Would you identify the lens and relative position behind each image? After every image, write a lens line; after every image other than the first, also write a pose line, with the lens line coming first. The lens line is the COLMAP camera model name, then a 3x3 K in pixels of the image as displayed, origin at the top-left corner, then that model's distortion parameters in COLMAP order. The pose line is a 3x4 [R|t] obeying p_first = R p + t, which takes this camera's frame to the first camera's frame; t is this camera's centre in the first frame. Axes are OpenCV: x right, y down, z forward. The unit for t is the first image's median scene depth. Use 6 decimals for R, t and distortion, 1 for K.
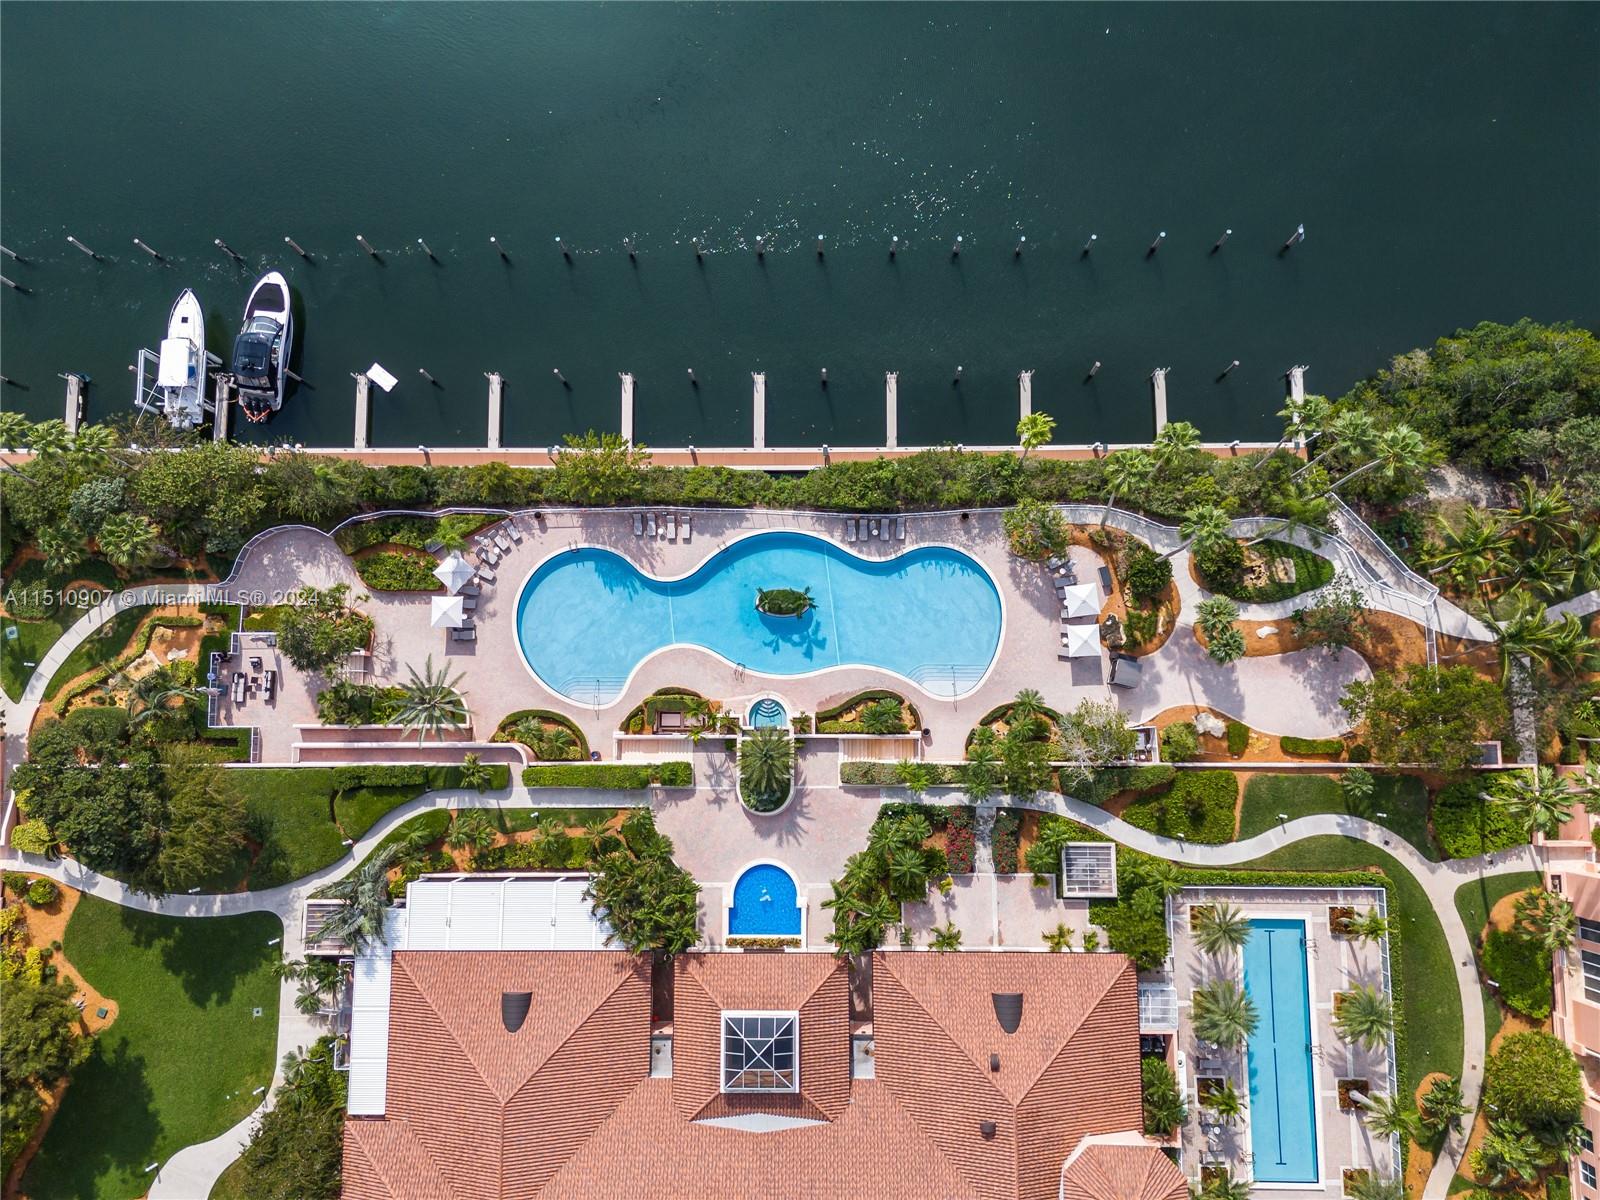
lens RADIAL K [[1350.5, 0, 765.9], [0, 1350.5, 612.3], [0, 0, 1]] dist [0.097174, -0.123792]
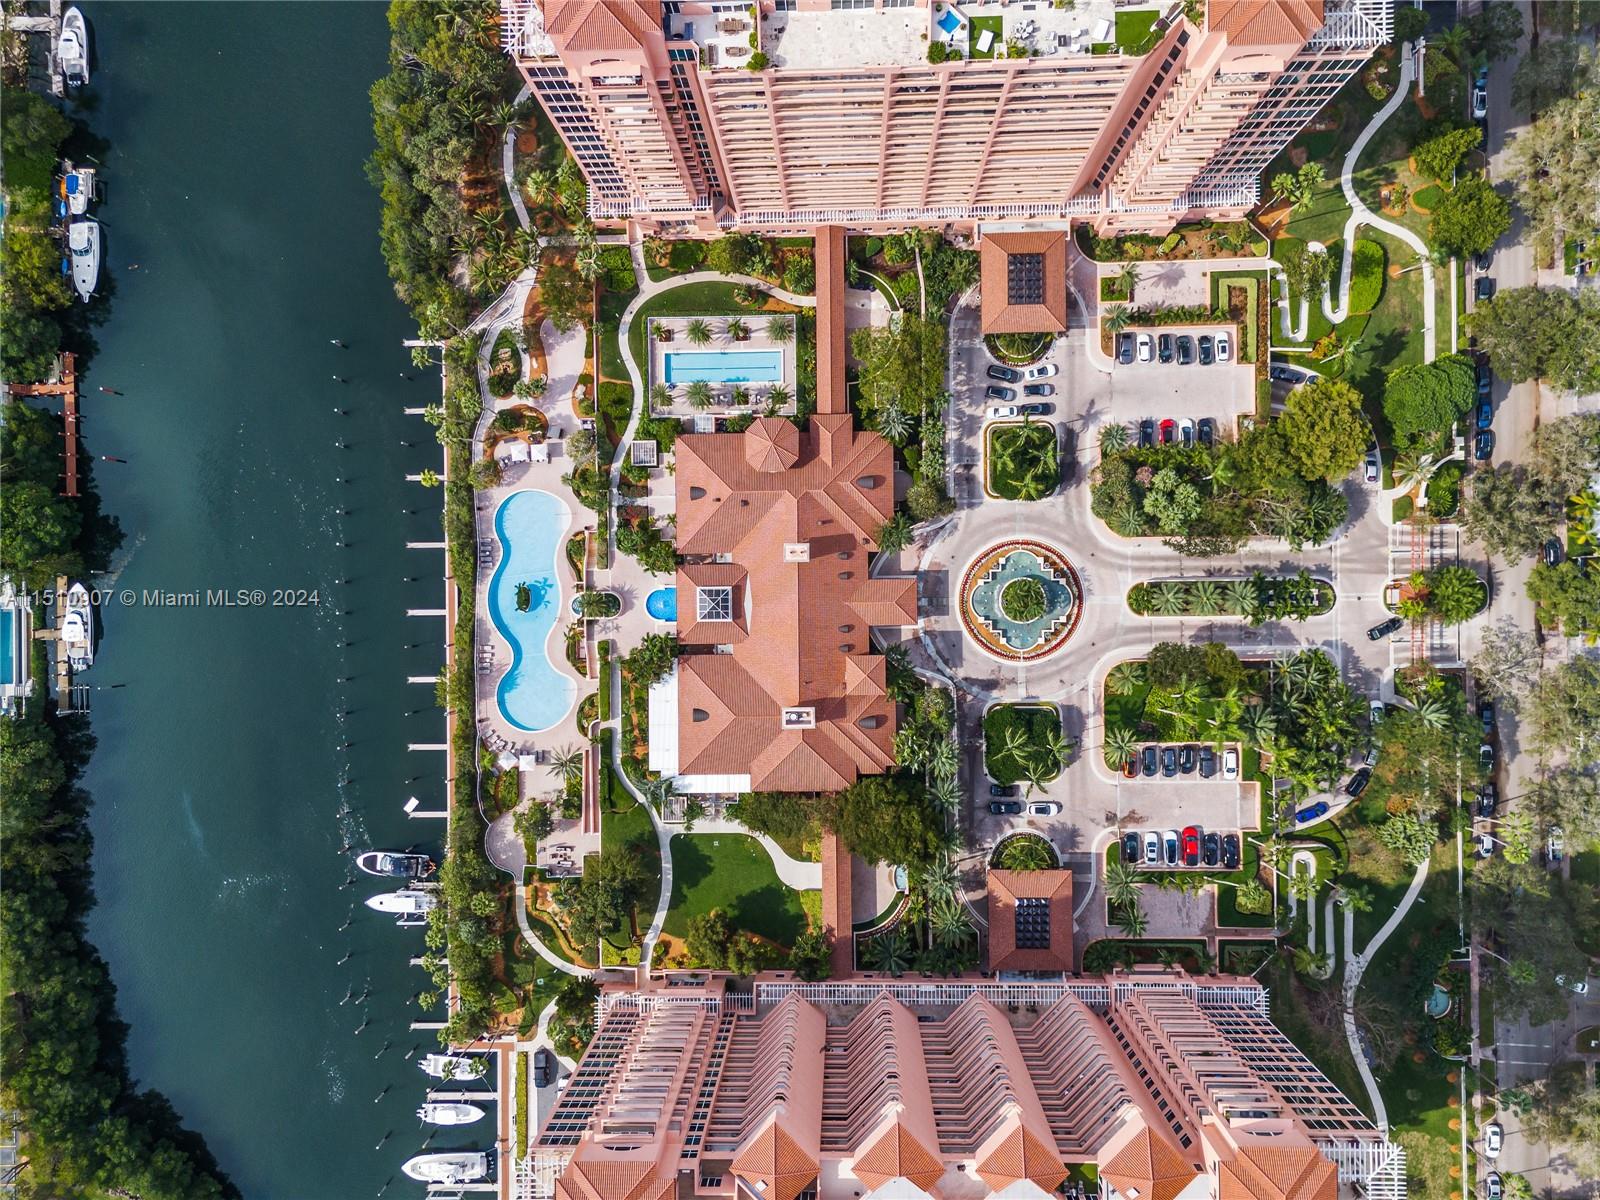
lens RADIAL K [[1350.5, 0, 765.9], [0, 1350.5, 612.3], [0, 0, 1]] dist [0.097174, -0.123792]
pose [[-0.012446, -0.999440, 0.031053, -0.076728], [0.998185, -0.010589, 0.059282, 0.240671], [-0.058920, 0.031735, 0.997758, -1.066795]]
